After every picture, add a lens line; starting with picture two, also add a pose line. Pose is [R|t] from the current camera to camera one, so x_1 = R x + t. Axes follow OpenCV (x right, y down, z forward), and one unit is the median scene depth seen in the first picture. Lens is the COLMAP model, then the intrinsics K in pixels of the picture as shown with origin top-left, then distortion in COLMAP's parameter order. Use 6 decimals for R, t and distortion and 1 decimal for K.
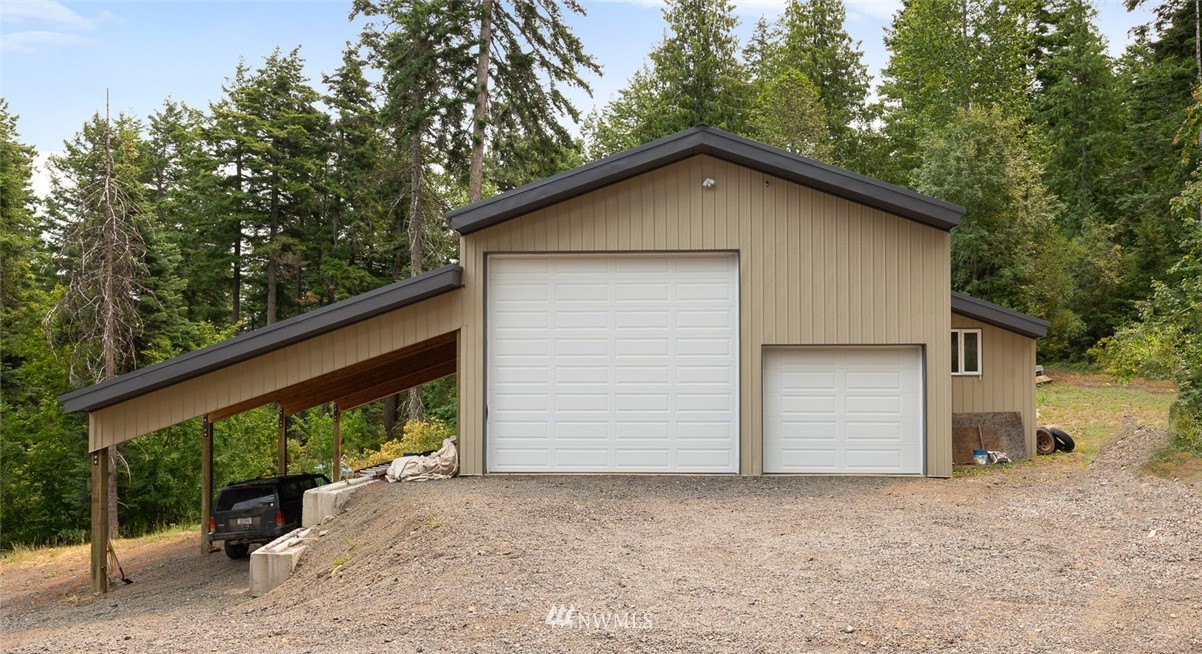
lens RADIAL K [[1041.7, 0, 601.0], [0, 1041.7, 327.0], [0, 0, 1]] dist [-0.011485, -0.006021]
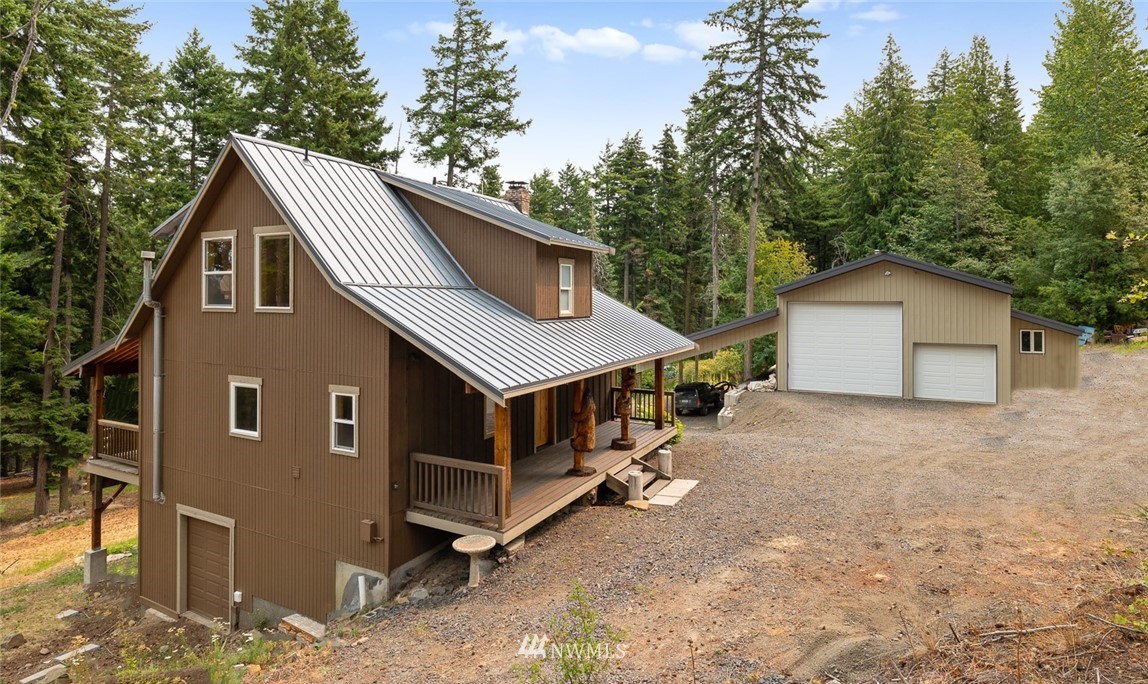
lens RADIAL K [[609.0, 0, 573.9], [0, 609.0, 281.8], [0, 0, 1]] dist [0.000686, 0.001078]
pose [[0.926507, -0.002423, -0.376271, -0.007823], [0.000049, 0.999980, -0.006319, -0.023828], [0.376278, 0.005836, 0.926488, -0.119718]]
